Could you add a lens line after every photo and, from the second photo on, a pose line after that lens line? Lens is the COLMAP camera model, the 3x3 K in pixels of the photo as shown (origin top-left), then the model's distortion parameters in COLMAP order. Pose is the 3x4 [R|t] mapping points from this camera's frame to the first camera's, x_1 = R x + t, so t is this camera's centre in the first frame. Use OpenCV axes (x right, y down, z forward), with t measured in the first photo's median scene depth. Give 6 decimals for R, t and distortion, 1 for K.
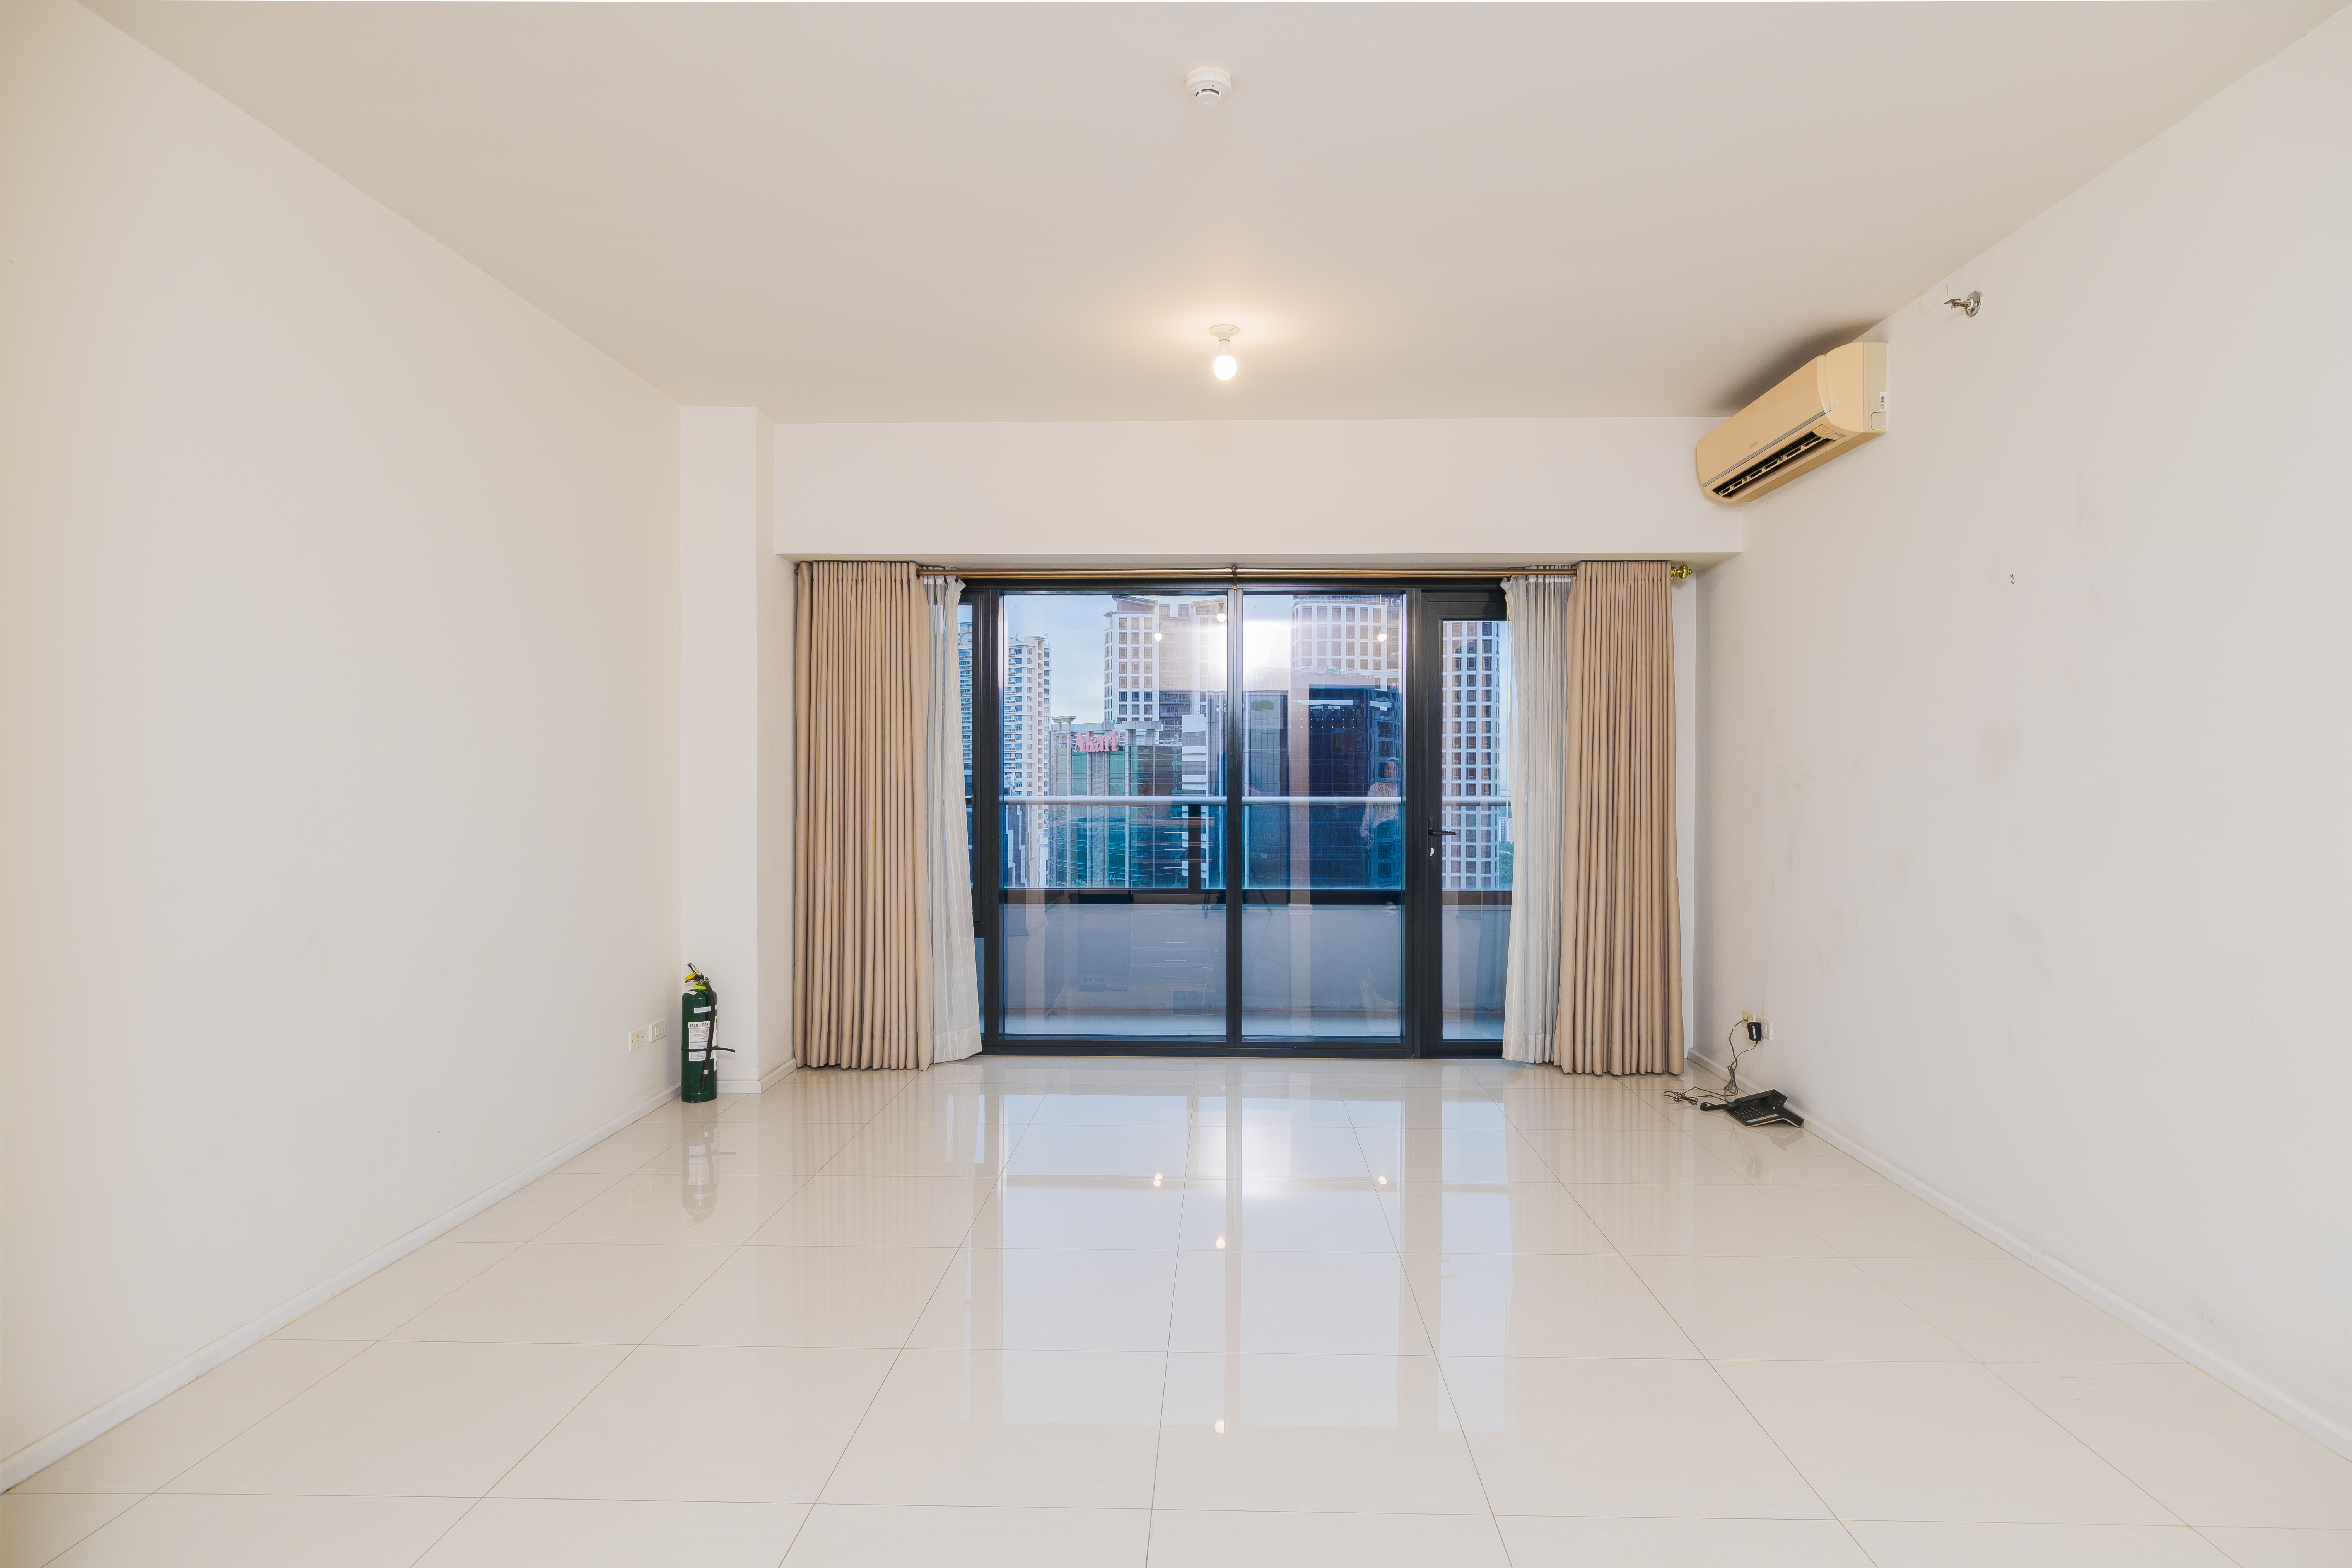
lens RADIAL K [[1247.8, 0, 1176.0], [0, 1247.8, 784.0], [0, 0, 1]] dist [-0.000496, -0.000086]
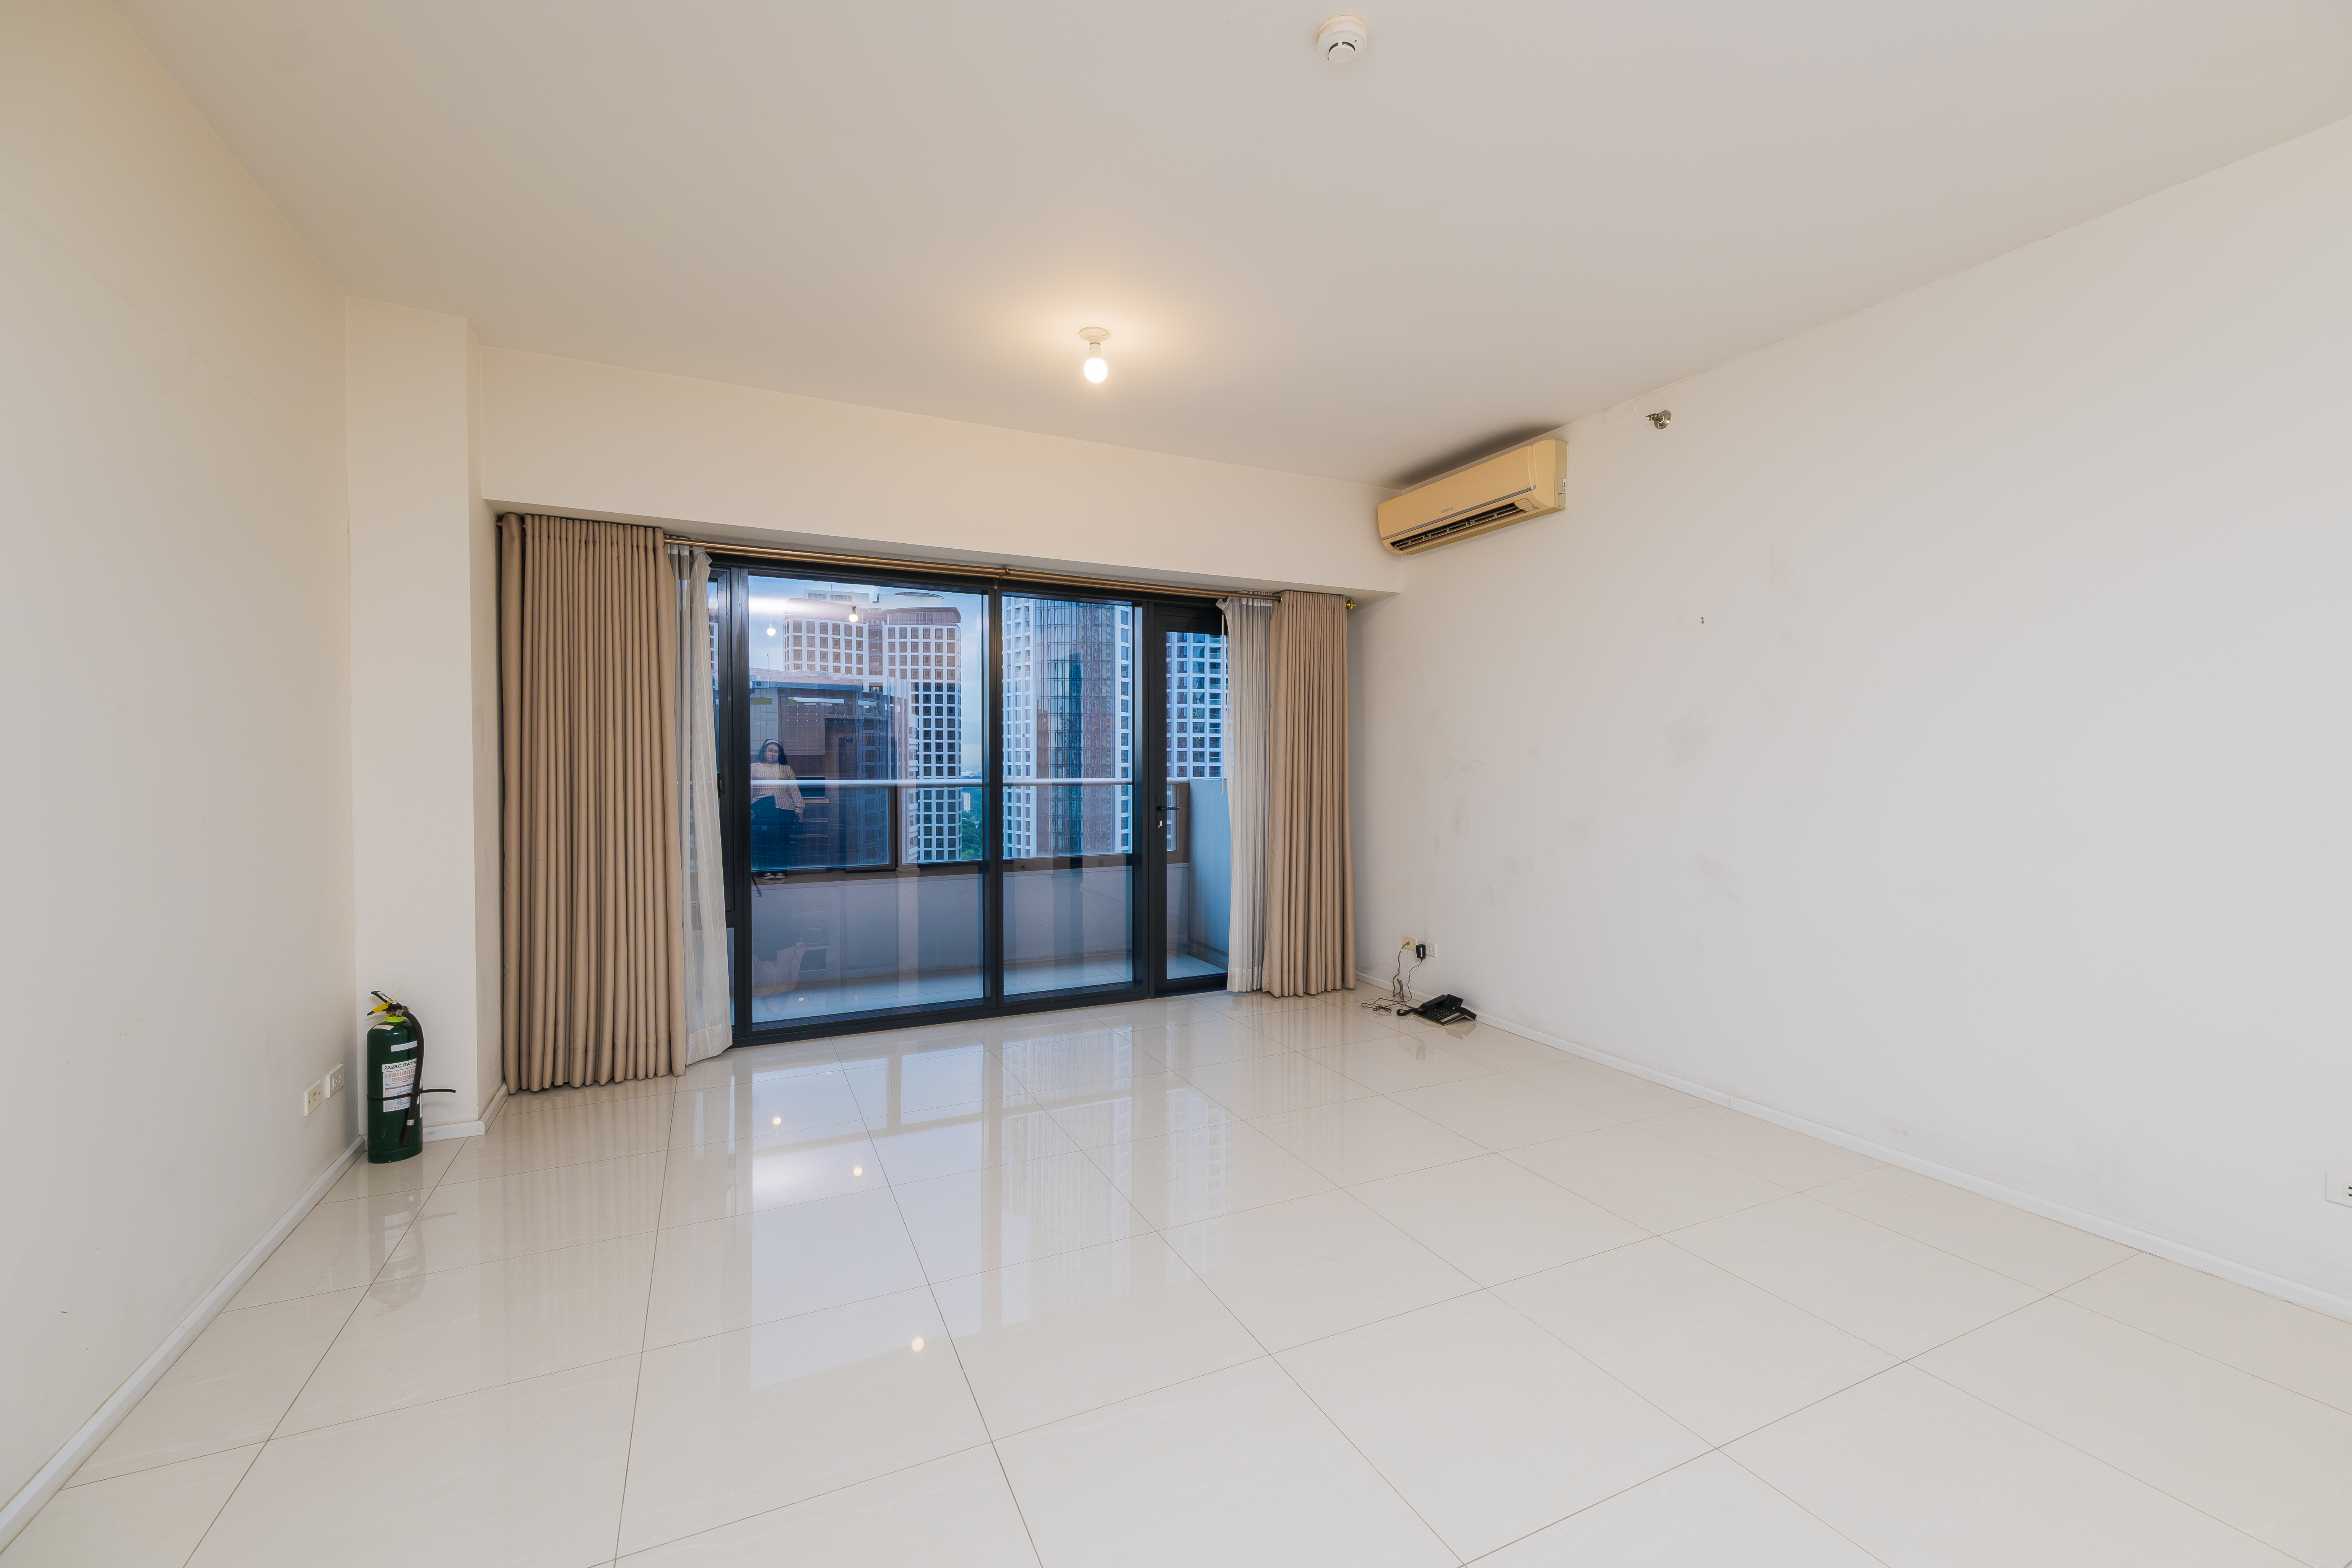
lens RADIAL K [[949.1, 0, 1176.0], [0, 949.1, 784.0], [0, 0, 1]] dist [0.018876, -0.000087]
pose [[0.880792, -0.010632, 0.473383, -0.209766], [0.002099, 0.999826, 0.018551, -0.000896], [-0.473498, -0.015346, 0.880661, 0.191521]]
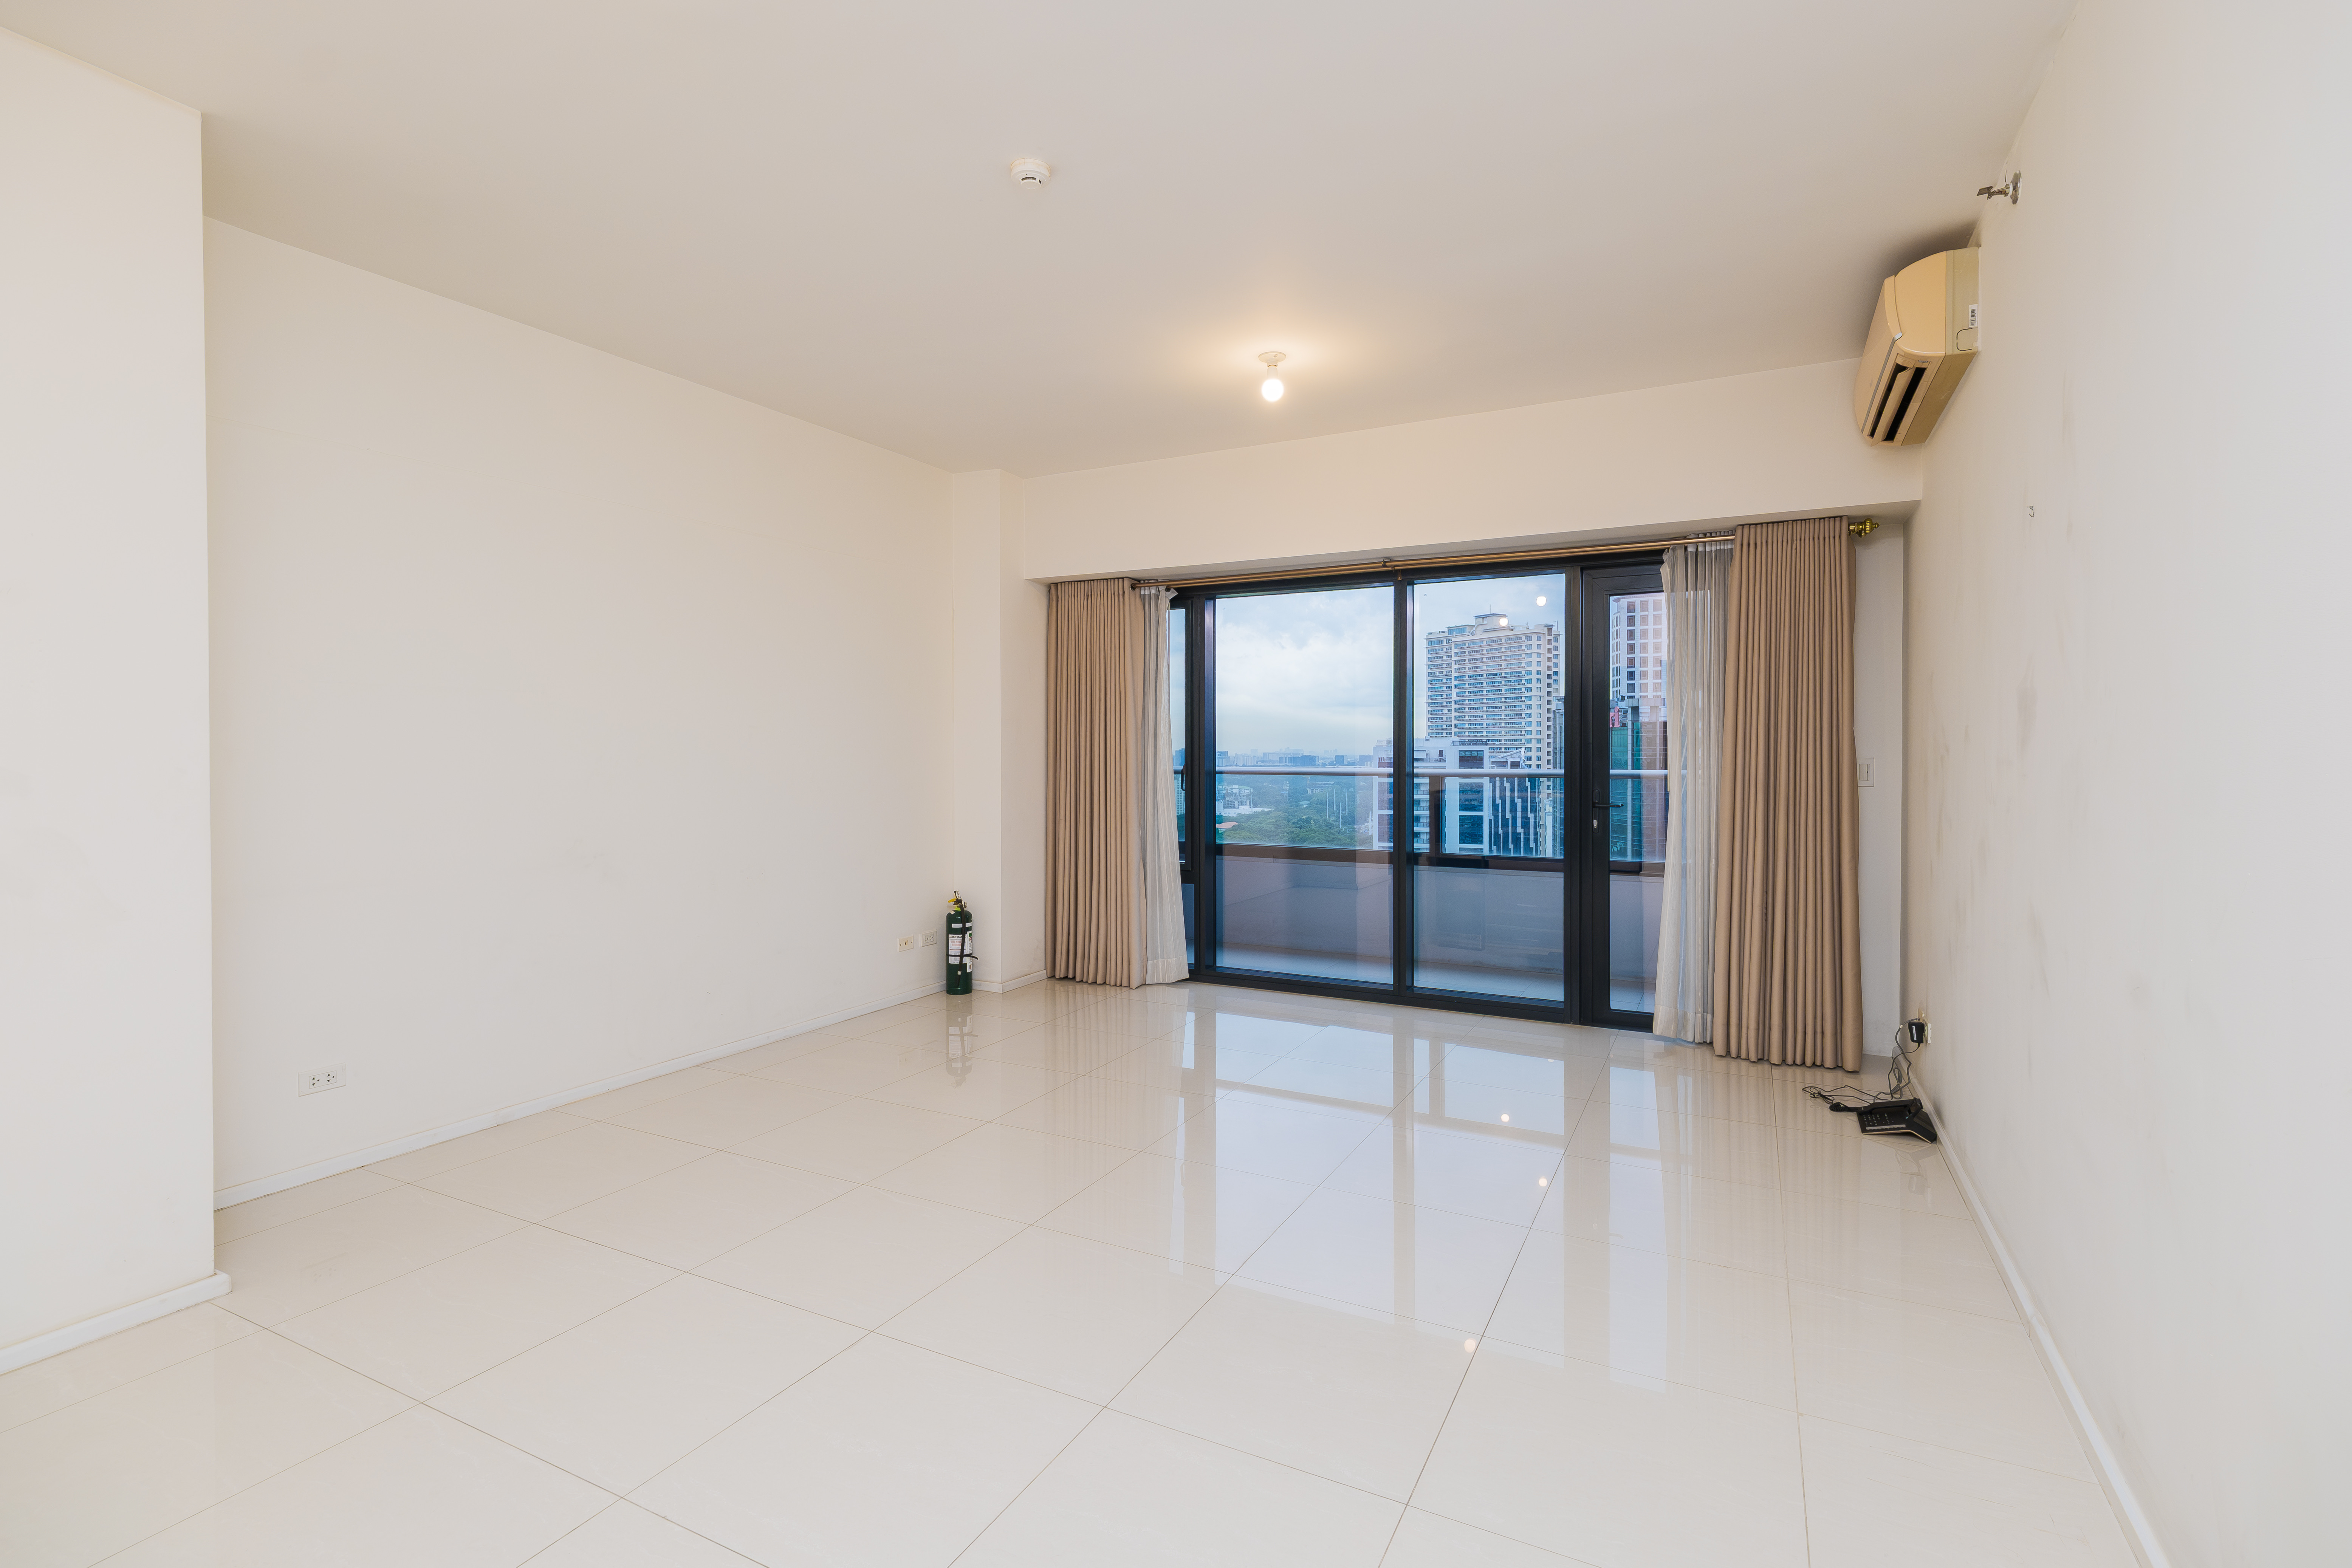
lens RADIAL K [[1074.8, 0, 1177.0], [0, 1074.8, 770.1], [0, 0, 1]] dist [0.001741, 0.000021]
pose [[0.898569, 0.006555, -0.438784, 0.304622], [-0.001396, 0.999926, 0.012078, 0.000086], [0.438831, -0.010240, 0.898511, 0.063972]]
